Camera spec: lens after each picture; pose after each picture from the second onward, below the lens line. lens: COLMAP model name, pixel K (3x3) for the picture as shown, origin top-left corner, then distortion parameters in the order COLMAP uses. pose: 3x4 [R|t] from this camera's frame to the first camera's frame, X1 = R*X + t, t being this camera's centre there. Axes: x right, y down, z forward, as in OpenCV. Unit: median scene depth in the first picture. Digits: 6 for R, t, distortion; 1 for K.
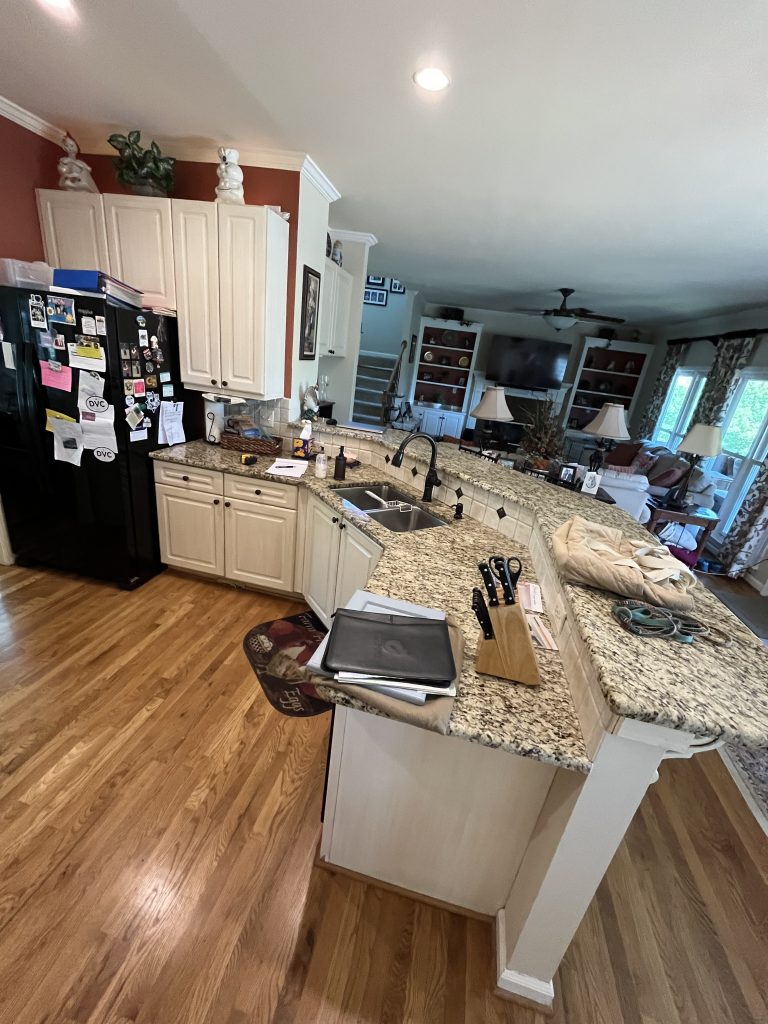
lens RADIAL K [[421.0, 0, 384.0], [0, 421.0, 512.0], [0, 0, 1]] dist [0.000515, -0.000076]
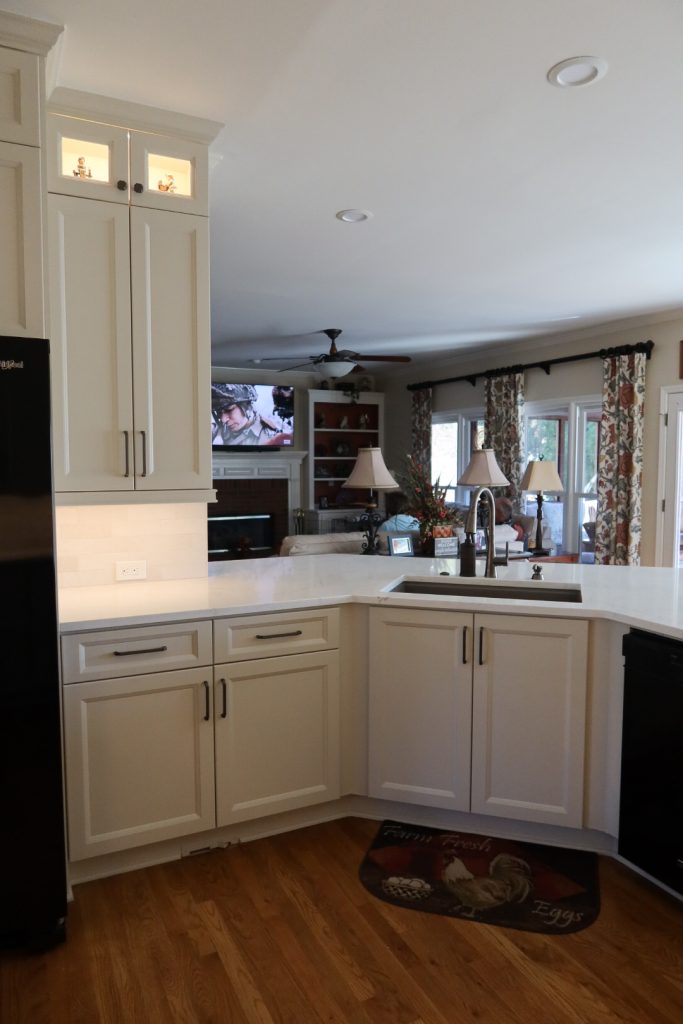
lens RADIAL K [[705.7, 0, 341.5], [0, 705.7, 512.0], [0, 0, 1]] dist [-0.027912, 0.009284]
pose [[0.779705, -0.171435, 0.602221, -0.406406], [0.313715, 0.939321, -0.138774, -0.029623], [-0.541888, 0.297128, 0.786175, 0.072140]]
